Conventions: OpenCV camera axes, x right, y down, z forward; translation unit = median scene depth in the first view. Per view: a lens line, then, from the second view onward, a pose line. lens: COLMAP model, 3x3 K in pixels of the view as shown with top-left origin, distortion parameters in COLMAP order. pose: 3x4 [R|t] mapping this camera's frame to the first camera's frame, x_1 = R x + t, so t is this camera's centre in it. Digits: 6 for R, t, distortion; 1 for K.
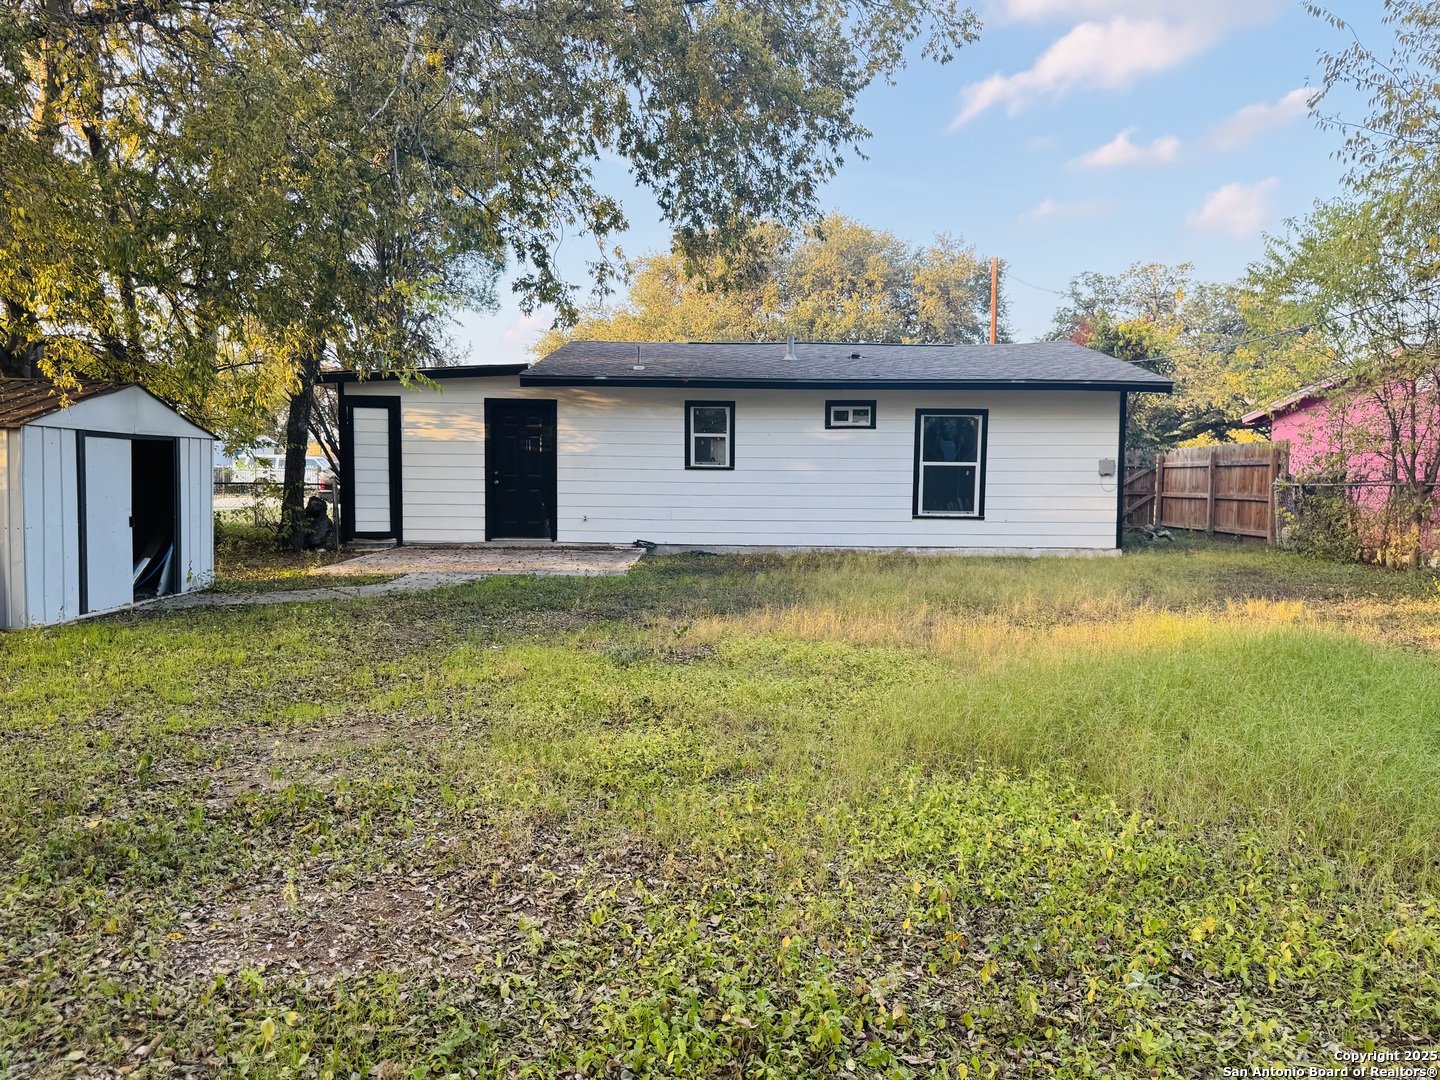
lens RADIAL K [[1014.0, 0, 719.8], [0, 1014.0, 539.0], [0, 0, 1]] dist [0.047636, -0.058212]
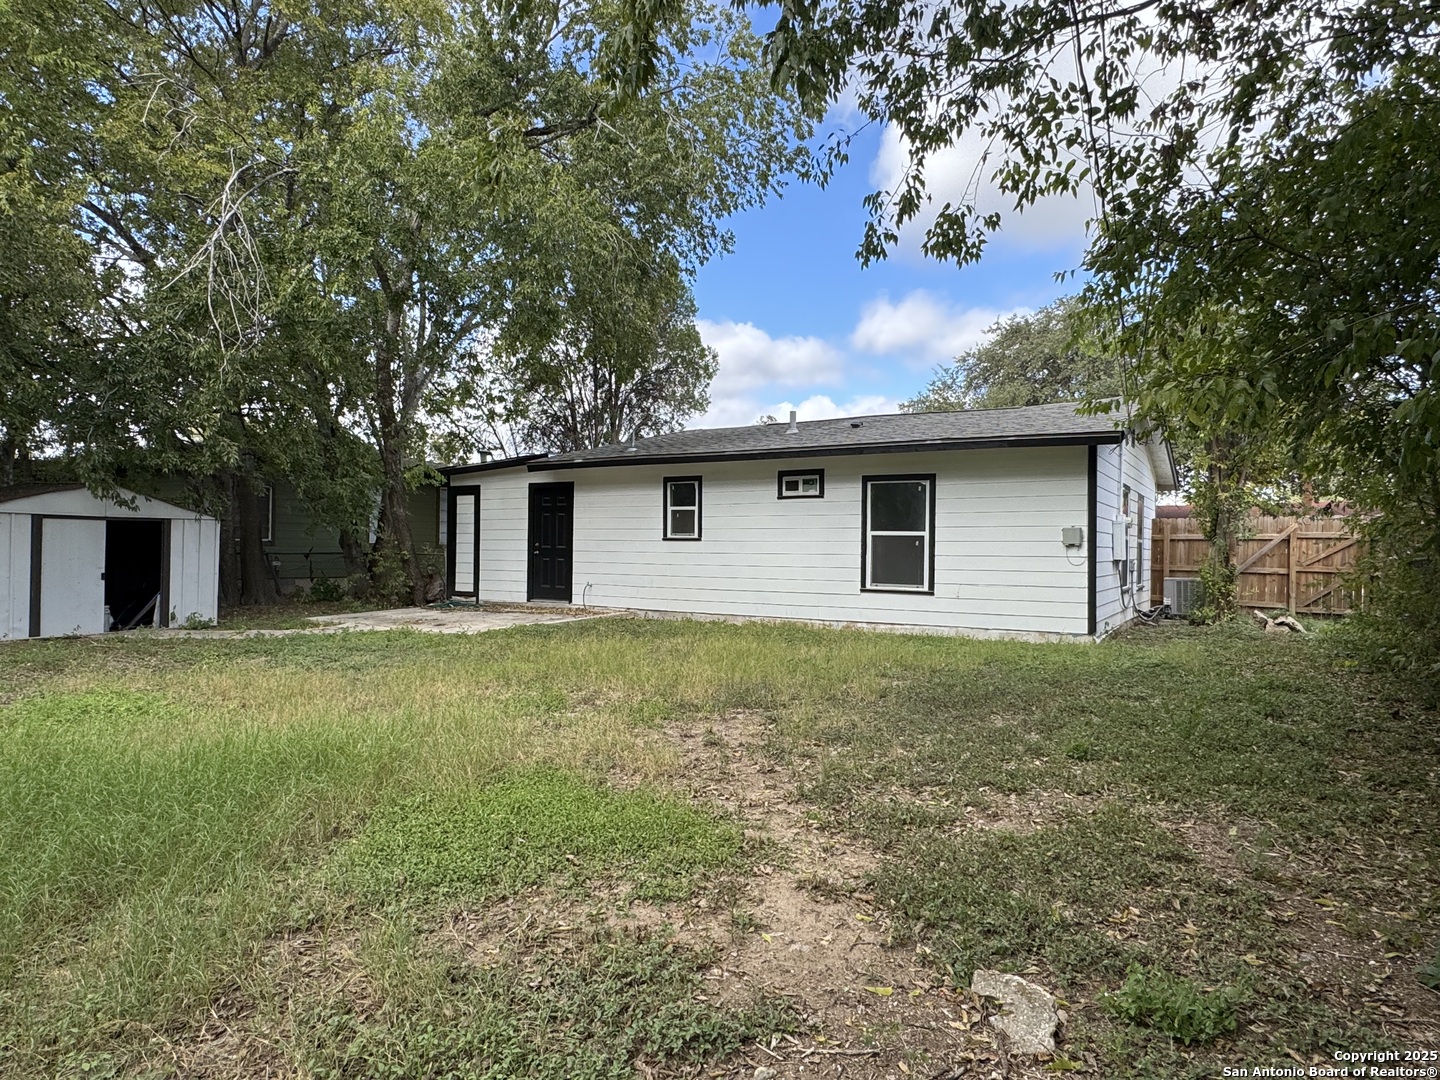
lens RADIAL K [[873.8, 0, 724.5], [0, 873.8, 541.8], [0, 0, 1]] dist [-0.004365, -0.000121]
pose [[0.855468, -0.004527, -0.517836, 0.502349], [-0.033588, 0.997371, -0.064206, -0.010163], [0.516766, 0.072319, 0.853067, 0.243535]]
